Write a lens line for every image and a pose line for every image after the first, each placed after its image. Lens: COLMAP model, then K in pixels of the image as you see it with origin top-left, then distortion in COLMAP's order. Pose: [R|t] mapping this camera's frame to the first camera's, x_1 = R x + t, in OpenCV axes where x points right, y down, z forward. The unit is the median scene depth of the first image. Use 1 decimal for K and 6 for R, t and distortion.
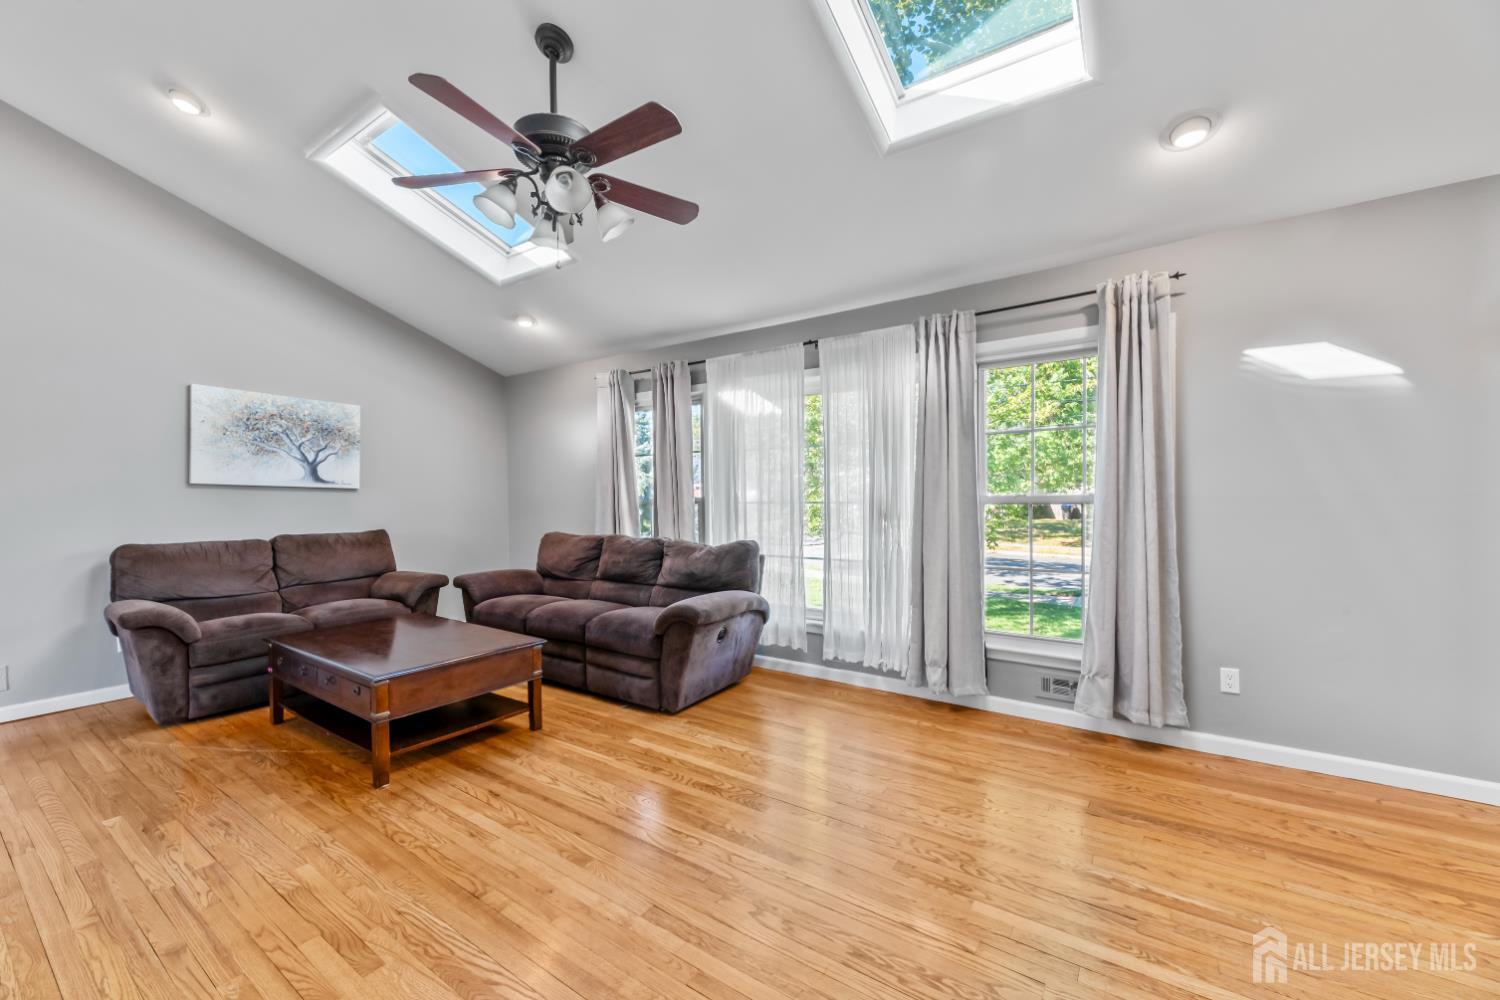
lens RADIAL K [[605.6, 0, 750.0], [0, 605.6, 500.0], [0, 0, 1]] dist [0.002144, 0.000114]
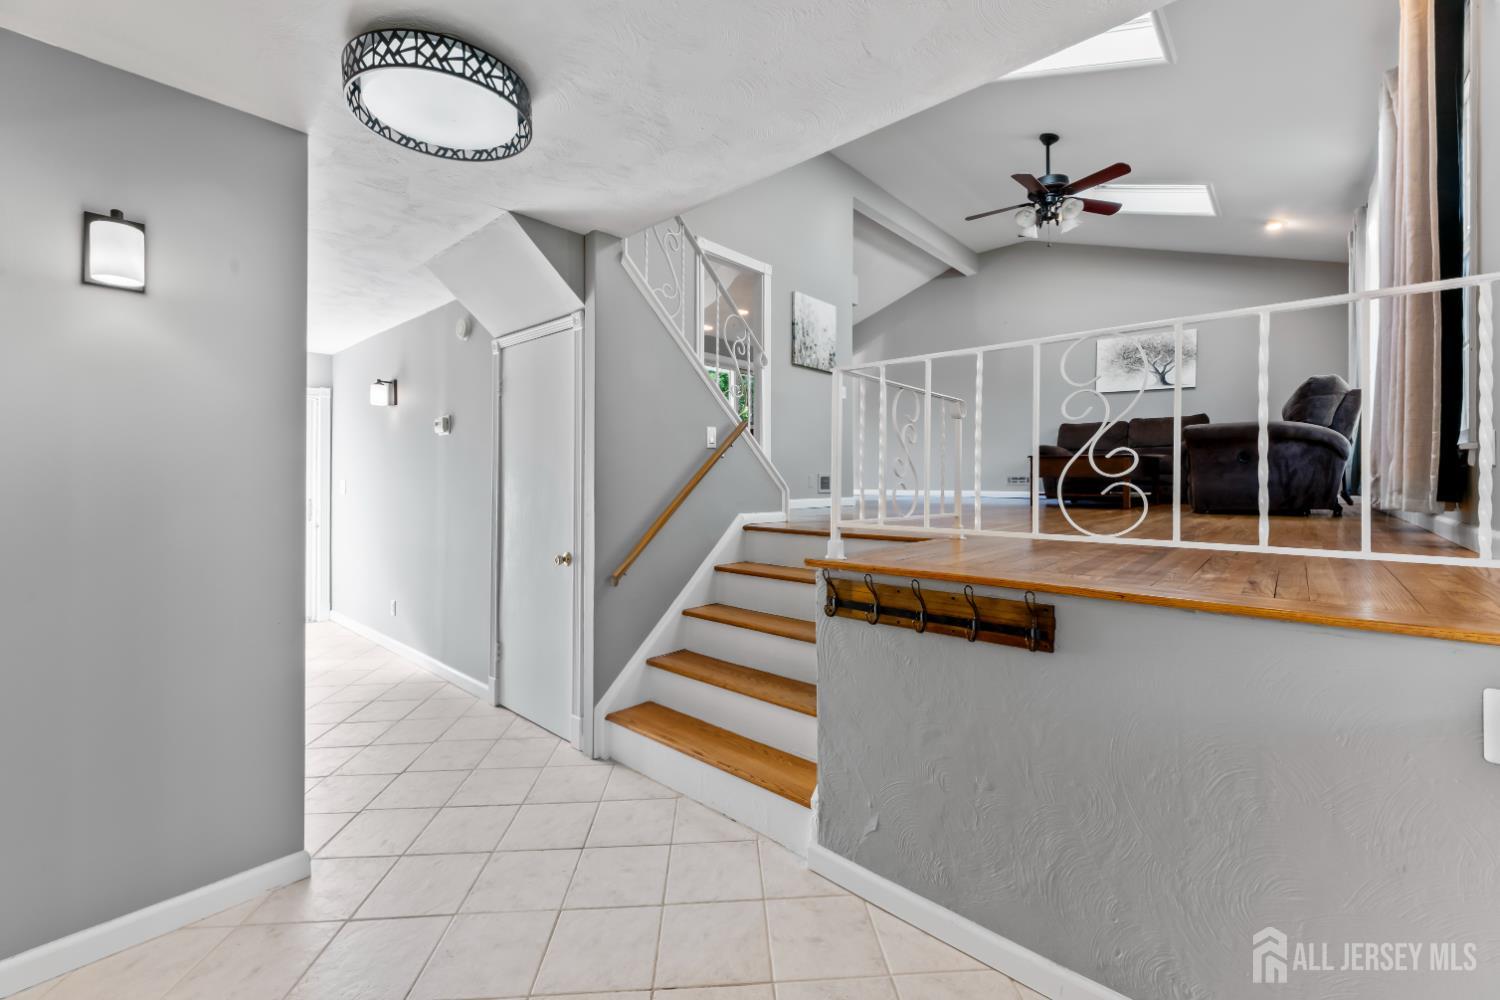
lens RADIAL K [[616.7, 0, 747.4], [0, 616.7, 484.7], [0, 0, 1]] dist [0.001109, 0.000176]
pose [[-0.132881, 0.015069, -0.991017, 1.456653], [-0.003282, 0.999872, 0.015644, 0.298264], [0.991127, 0.005331, -0.132814, 0.228040]]
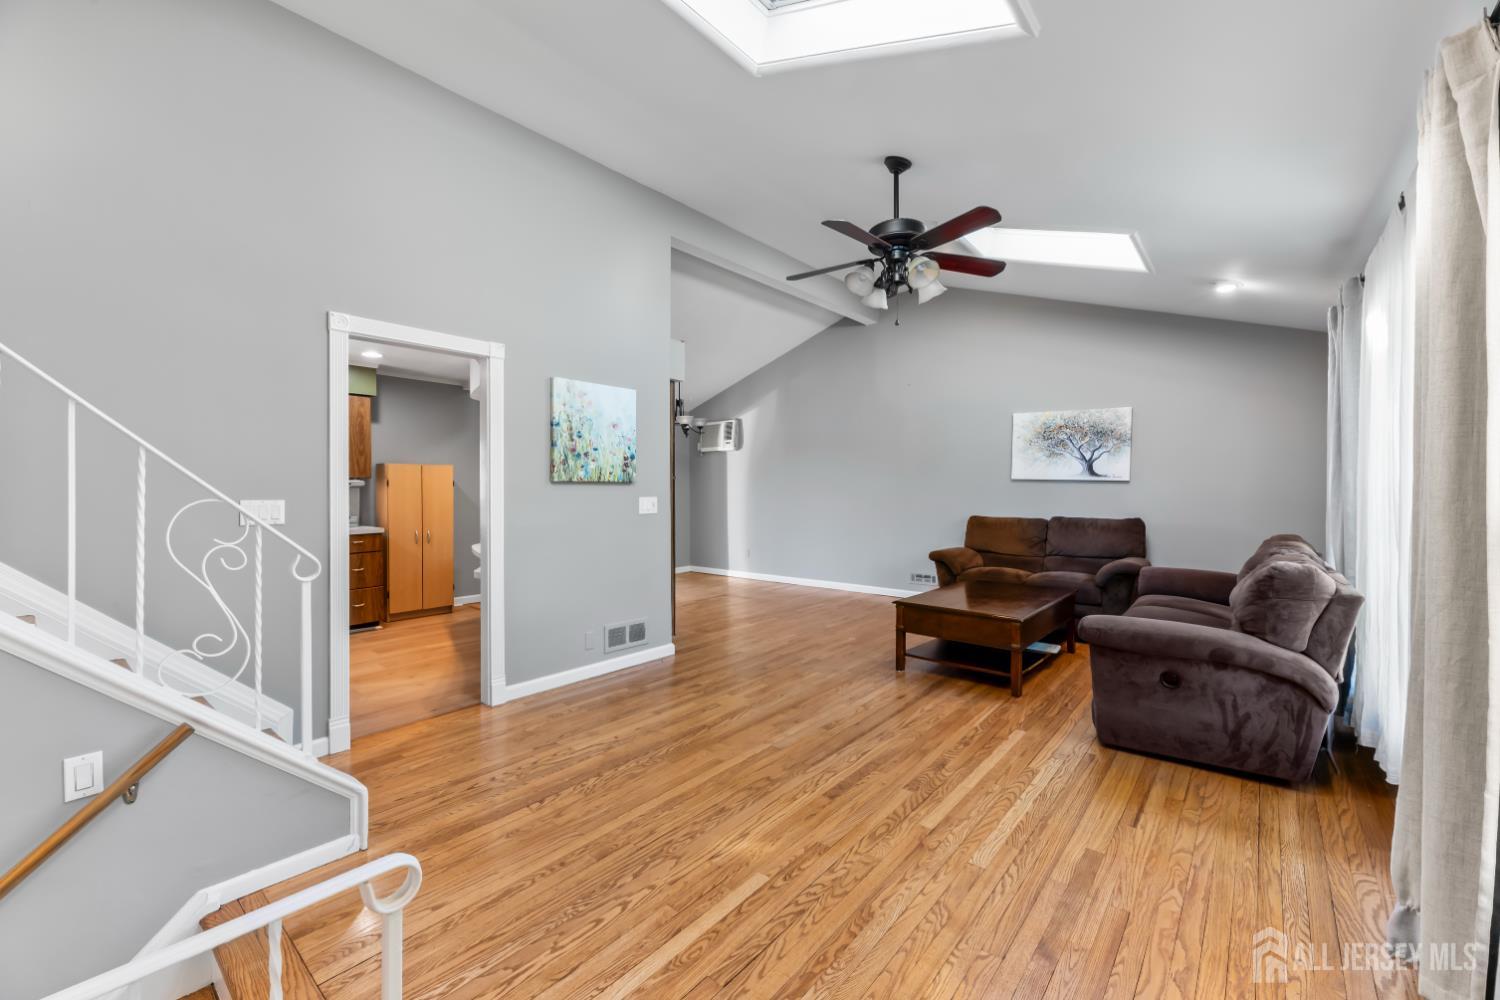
lens RADIAL K [[605.6, 0, 750.0], [0, 605.6, 500.0], [0, 0, 1]] dist [0.002144, 0.000114]
pose [[-0.101256, 0.027244, -0.994487, 0.846438], [-0.002496, 0.999615, 0.027638, -0.019495], [0.994857, 0.005281, -0.101149, 0.640155]]
